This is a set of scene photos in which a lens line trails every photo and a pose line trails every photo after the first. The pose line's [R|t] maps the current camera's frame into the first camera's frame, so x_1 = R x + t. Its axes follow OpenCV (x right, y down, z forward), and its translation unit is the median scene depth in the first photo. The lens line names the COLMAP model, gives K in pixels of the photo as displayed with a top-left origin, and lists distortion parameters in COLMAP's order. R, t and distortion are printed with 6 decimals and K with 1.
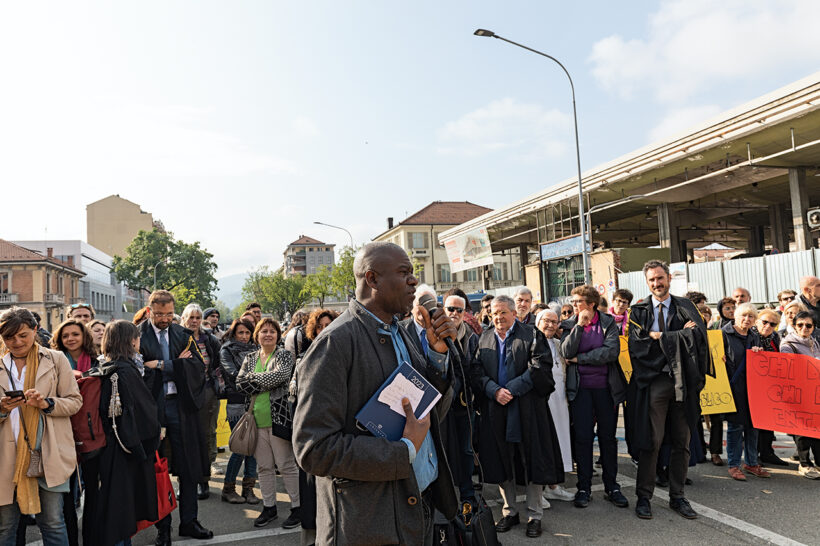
lens RADIAL K [[581.9, 0, 412.3], [0, 581.9, 275.0], [0, 0, 1]] dist [0.008286, -0.004537]
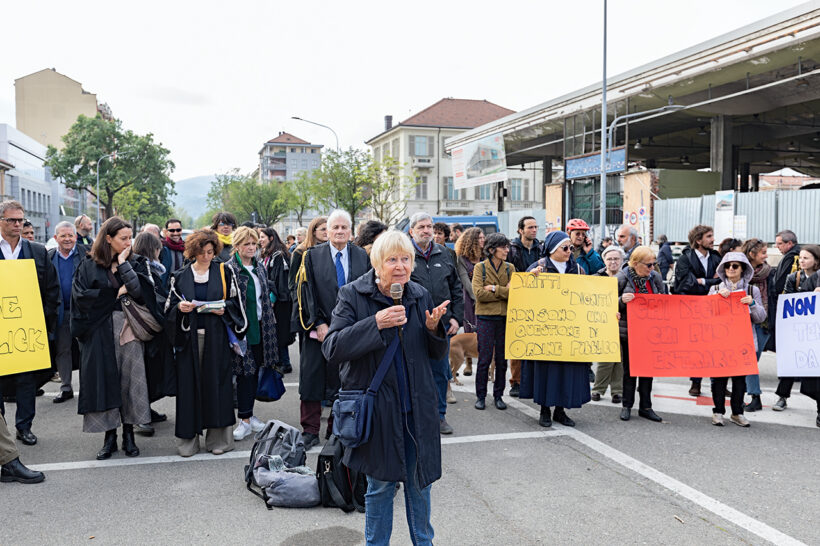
lens RADIAL K [[715.3, 0, 411.0], [0, 715.3, 265.7], [0, 0, 1]] dist [0.008019, 0.002654]
pose [[0.998599, 0.052557, -0.006150, 0.016521], [-0.051585, 0.992785, 0.108241, -0.001565], [0.011794, -0.107772, 0.994106, -0.012515]]
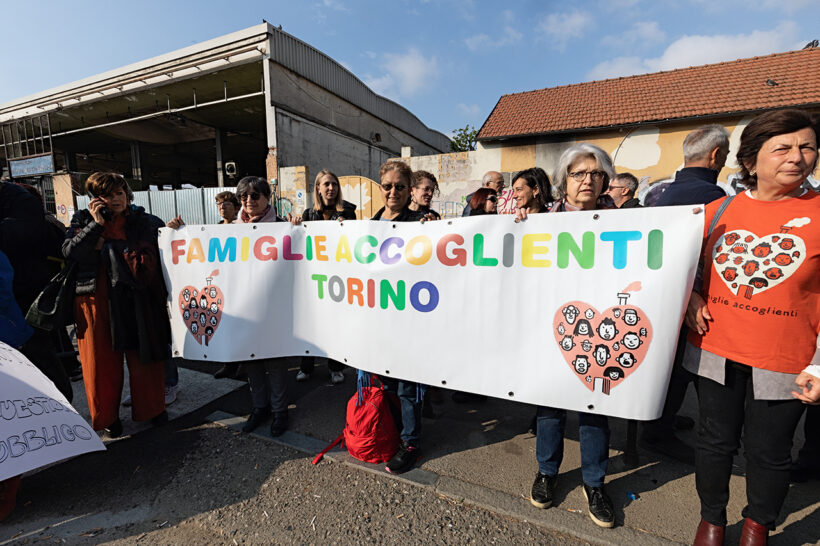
lens RADIAL K [[368.9, 0, 408.4], [0, 368.9, 276.8], [0, 0, 1]] dist [0.009794, -0.001694]
pose [[0.681469, -0.042502, 0.730611, 0.195908], [-0.083630, 0.987250, 0.135436, 0.001274], [-0.727053, -0.153397, 0.669226, 0.036805]]
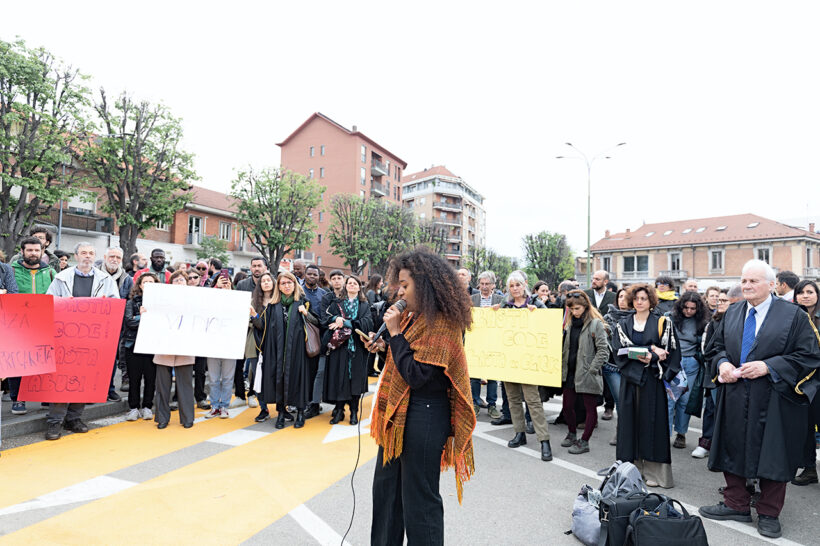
lens RADIAL K [[531.2, 0, 414.4], [0, 531.2, 270.1], [0, 0, 1]] dist [0.012497, -0.004870]
pose [[0.323780, 0.008352, -0.946095, 0.062272], [0.026019, 0.999504, 0.017728, 0.001634], [0.945774, -0.030356, 0.323403, 0.042155]]
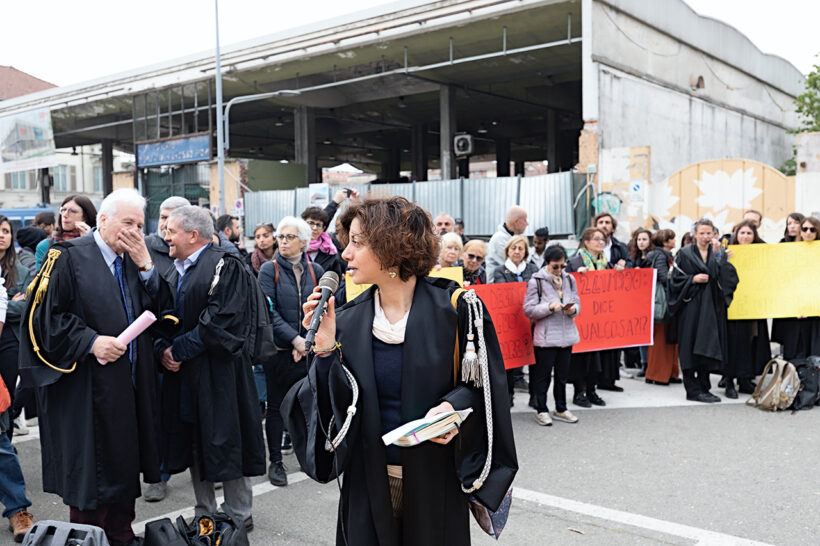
lens RADIAL K [[775.8, 0, 411.6], [0, 775.8, 272.0], [0, 0, 1]] dist [0.010353, 0.000000]
pose [[0.833741, 0.009325, 0.552077, -0.019439], [-0.065490, 0.994470, 0.082105, 0.002875], [-0.548259, -0.104610, 0.829741, 0.017406]]
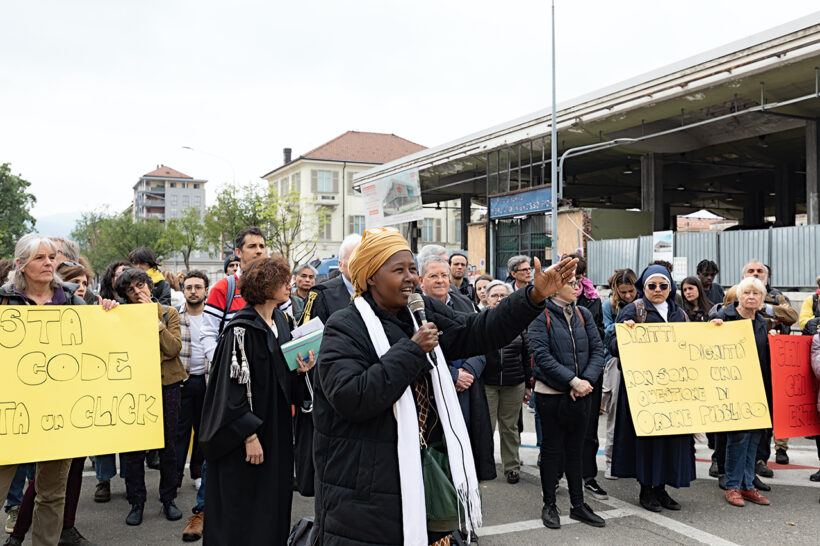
lens RADIAL K [[775.8, 0, 409.8], [0, 775.8, 268.5], [0, 0, 1]] dist [0.010353, 0.000000]
pose [[0.990270, 0.051422, 0.129310, -0.007327], [-0.057495, 0.997390, 0.043674, 0.001921], [-0.126727, -0.050683, 0.990642, 0.009407]]
